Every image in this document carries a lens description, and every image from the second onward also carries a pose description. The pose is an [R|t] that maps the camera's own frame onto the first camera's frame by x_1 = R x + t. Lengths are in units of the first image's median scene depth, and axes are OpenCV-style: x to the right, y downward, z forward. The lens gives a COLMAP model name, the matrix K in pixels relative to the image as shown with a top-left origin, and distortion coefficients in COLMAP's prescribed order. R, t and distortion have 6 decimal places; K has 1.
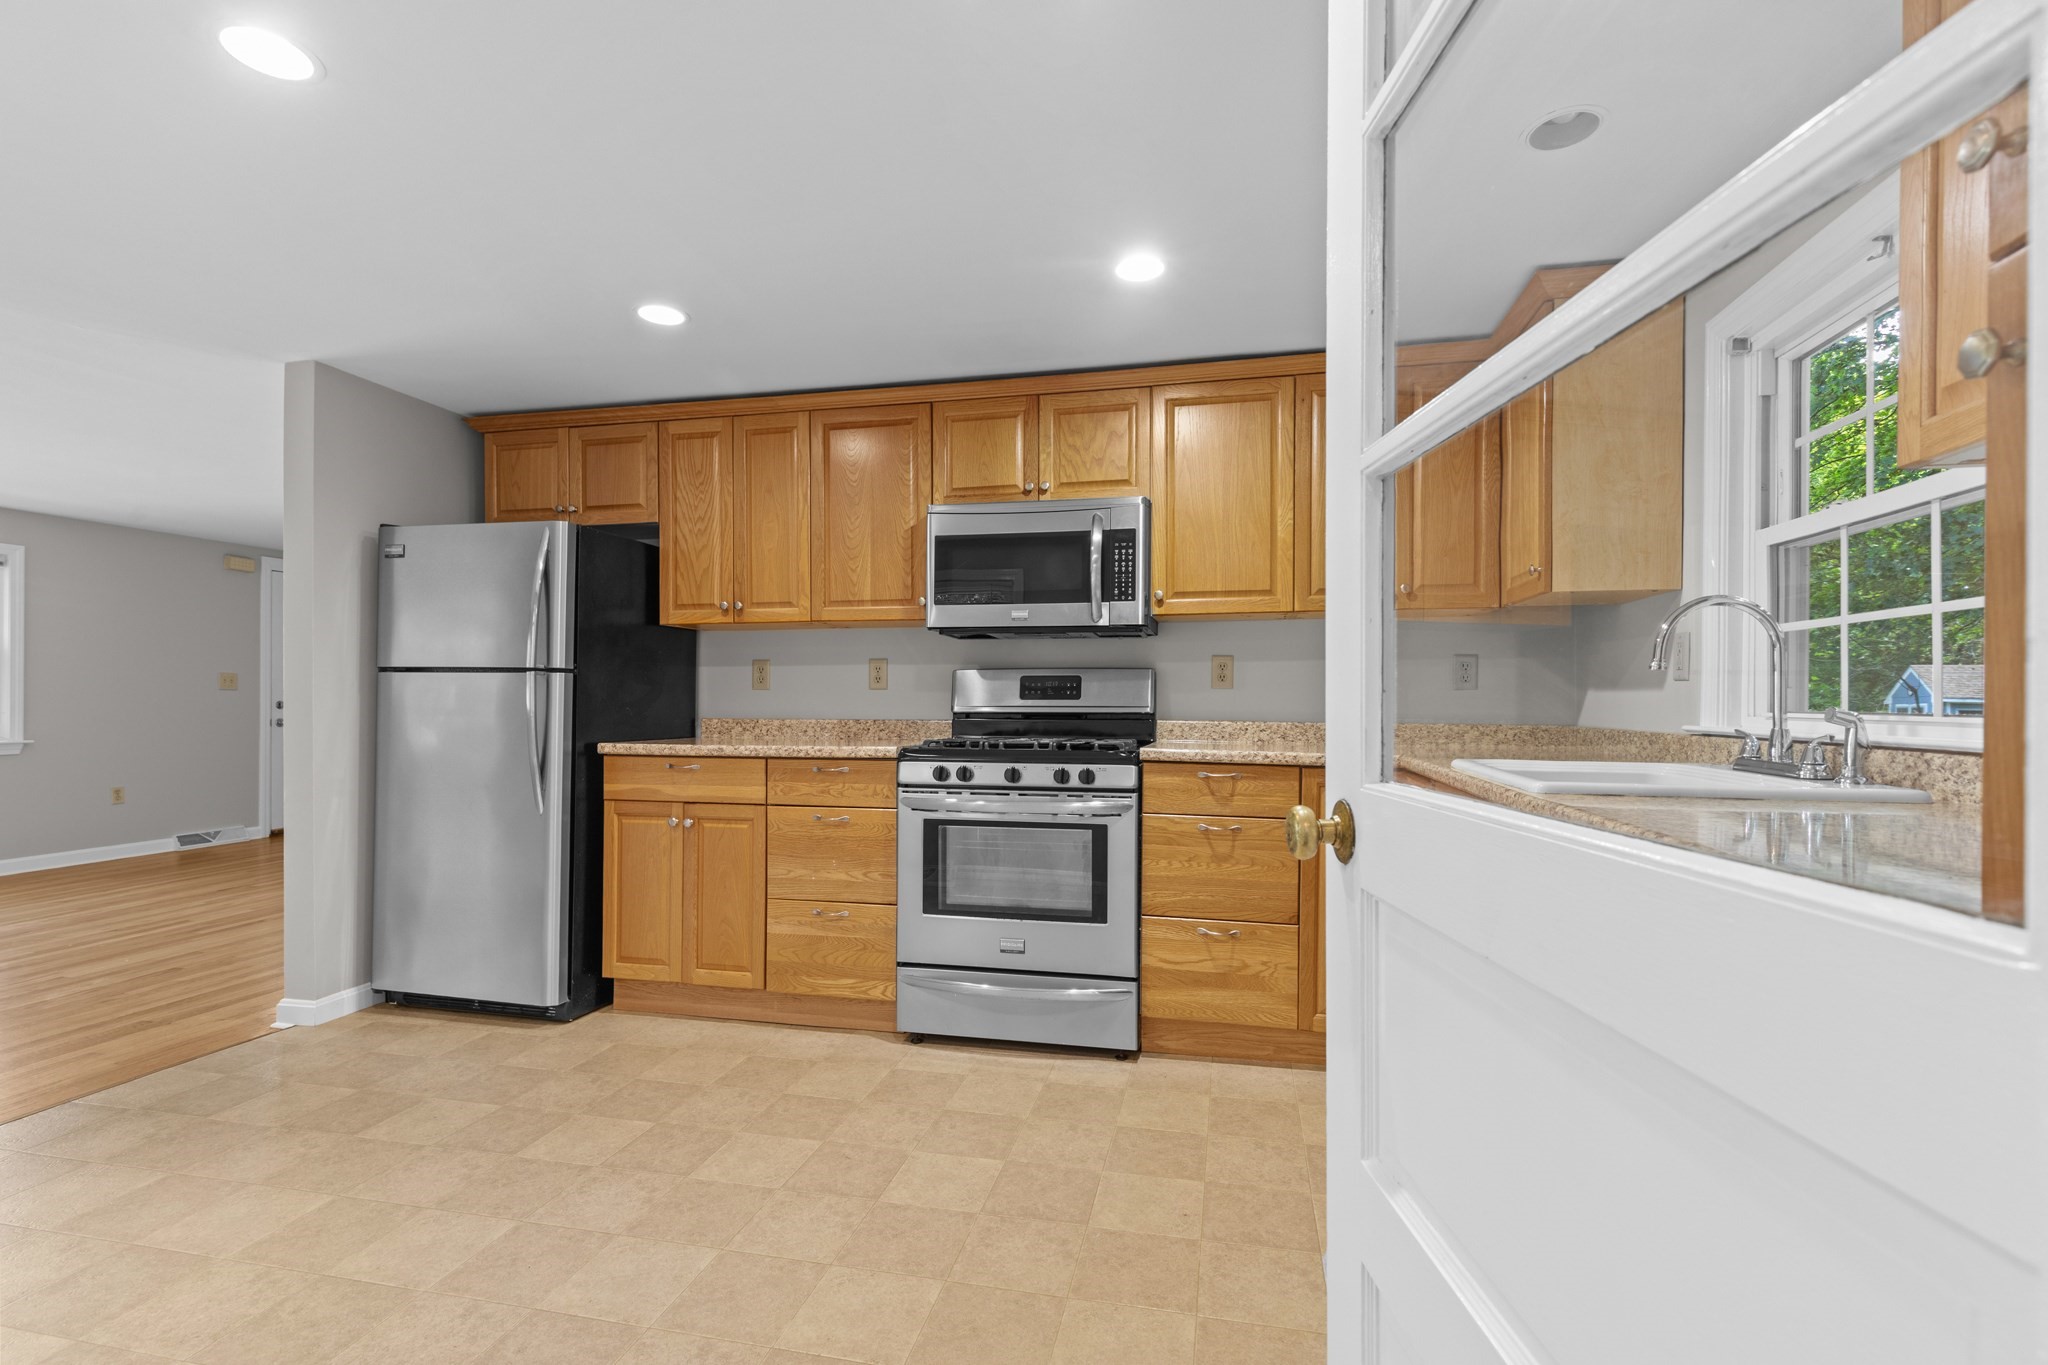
lens RADIAL K [[920.8, 0, 1035.3], [0, 920.8, 695.0], [0, 0, 1]] dist [0.005892, -0.000511]
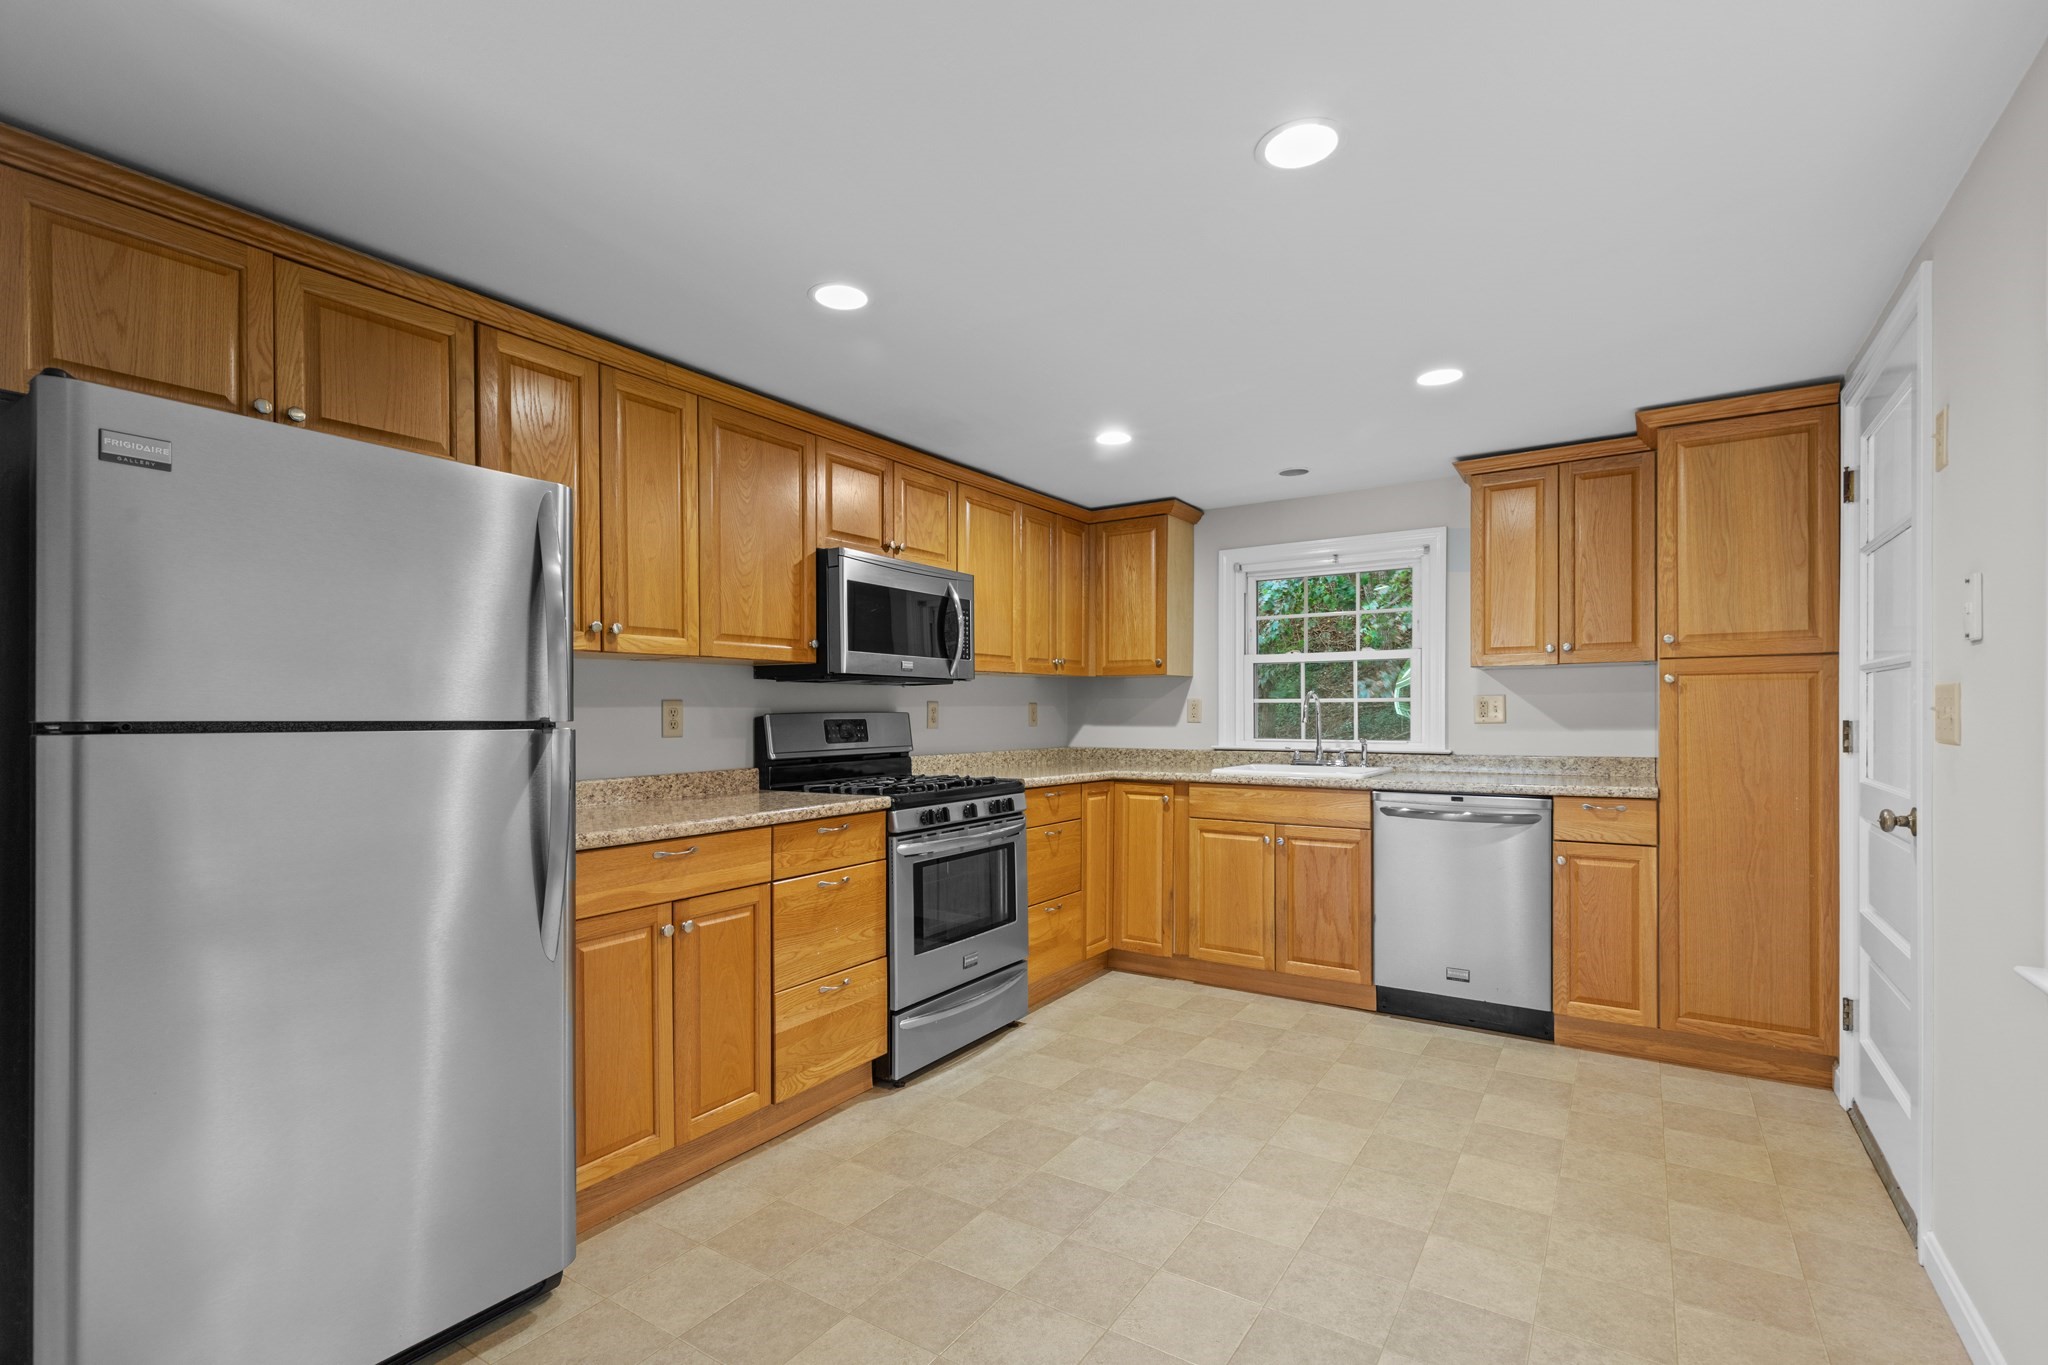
lens RADIAL K [[928.8, 0, 1033.1], [0, 928.8, 714.9], [0, 0, 1]] dist [0.013738, -0.007045]
pose [[0.353585, -0.007542, 0.935372, -0.974780], [0.001697, 0.999971, 0.007421, -0.037035], [-0.935401, -0.001037, 0.353588, 0.471069]]
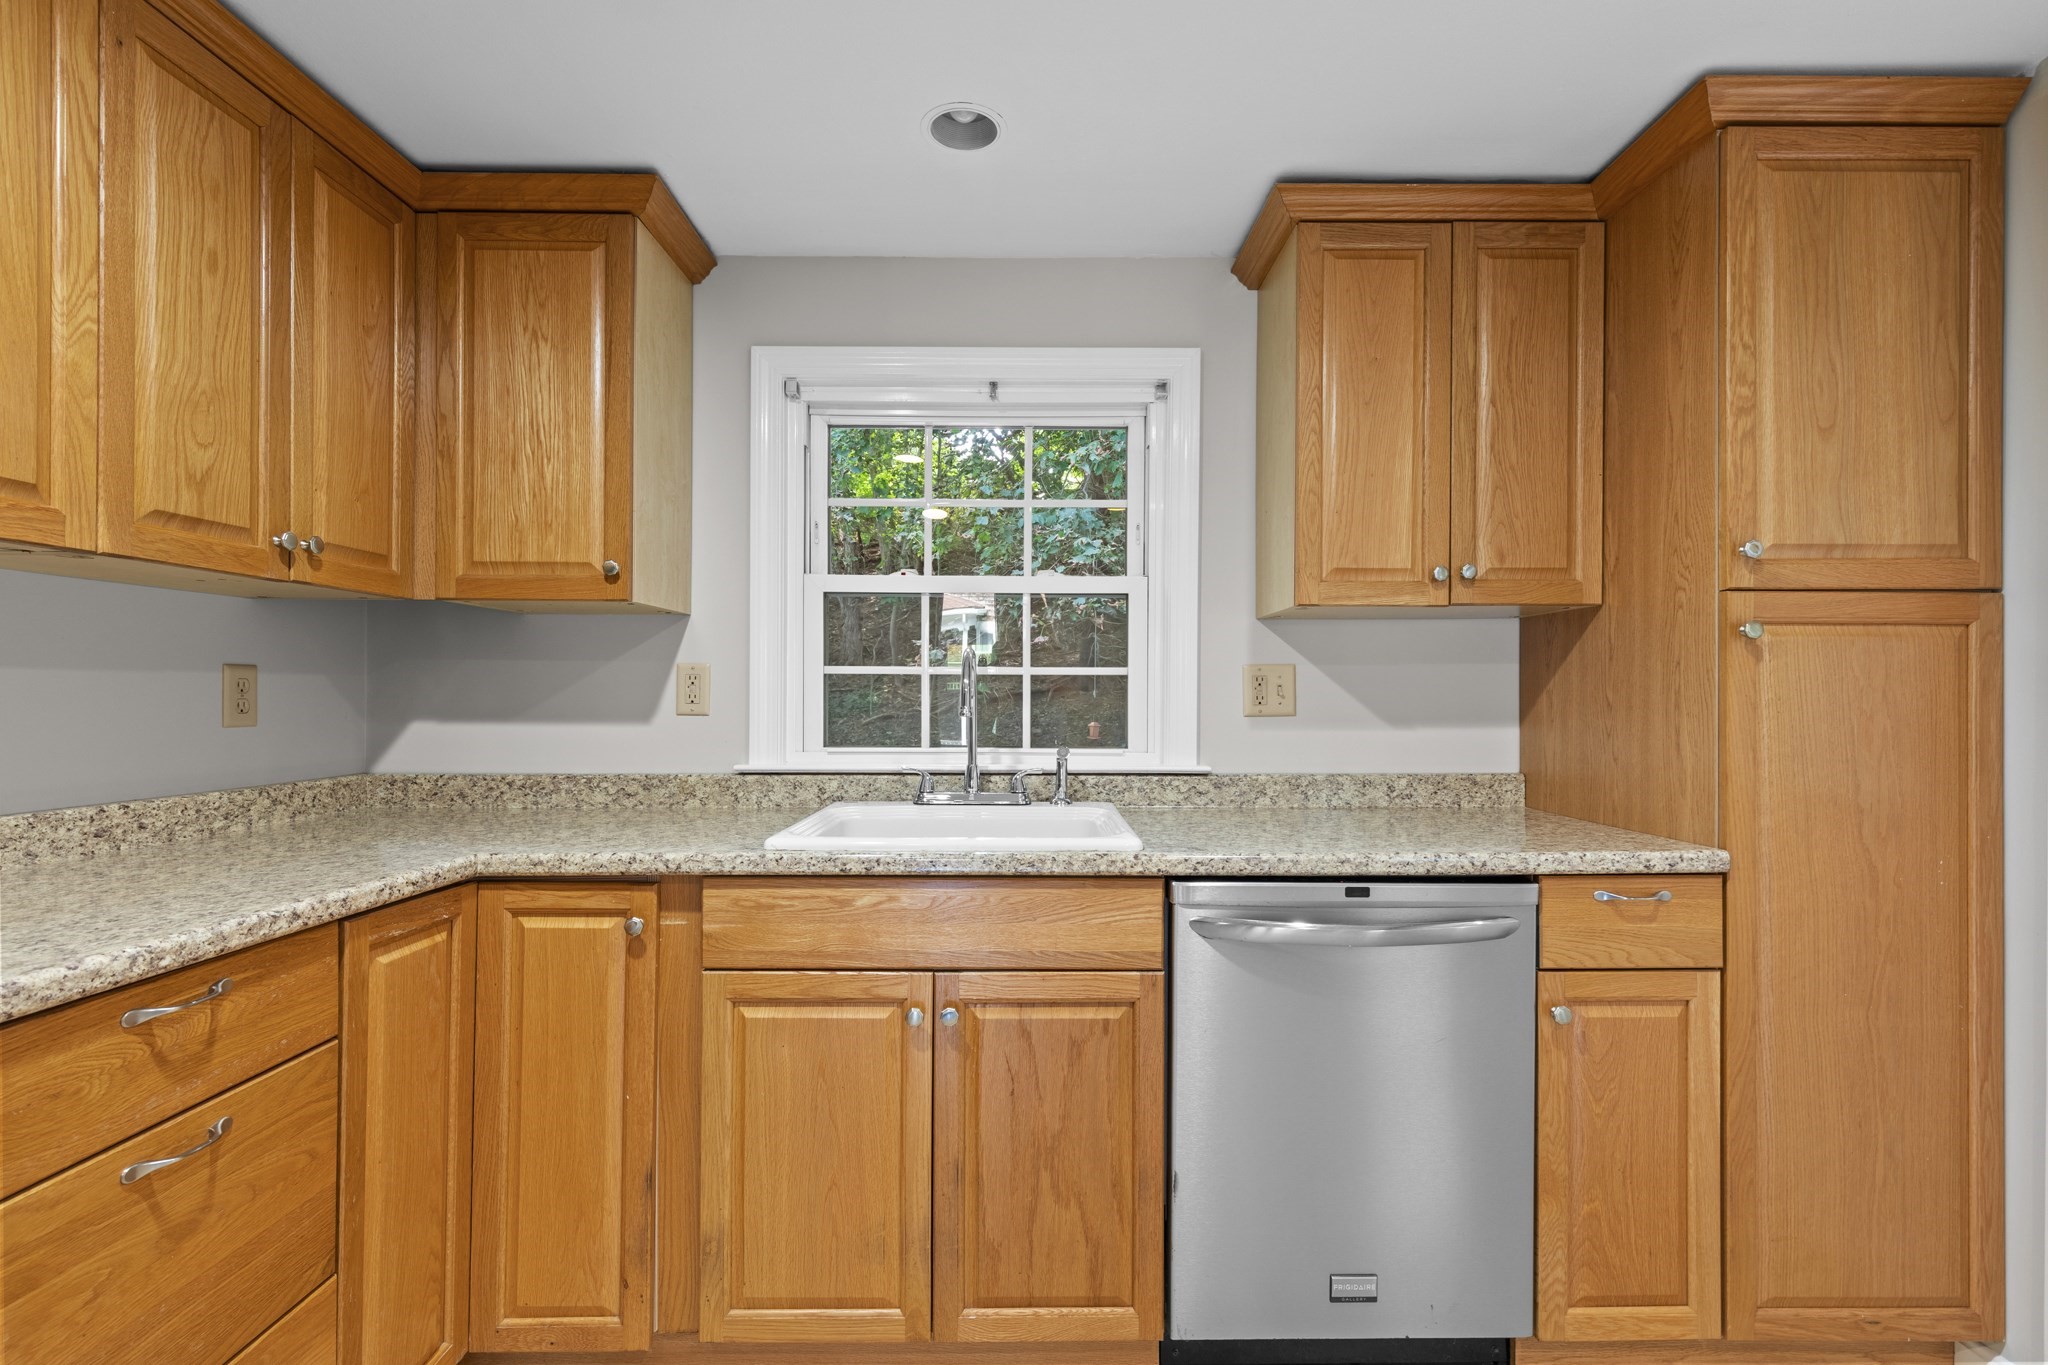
lens RADIAL K [[920.8, 0, 1035.3], [0, 920.8, 695.0], [0, 0, 1]] dist [0.005892, -0.000511]
pose [[-0.221852, -0.004621, 0.975069, -0.198605], [-0.007236, 0.999969, 0.003093, -0.031594], [-0.975054, -0.006369, -0.221878, 0.663114]]
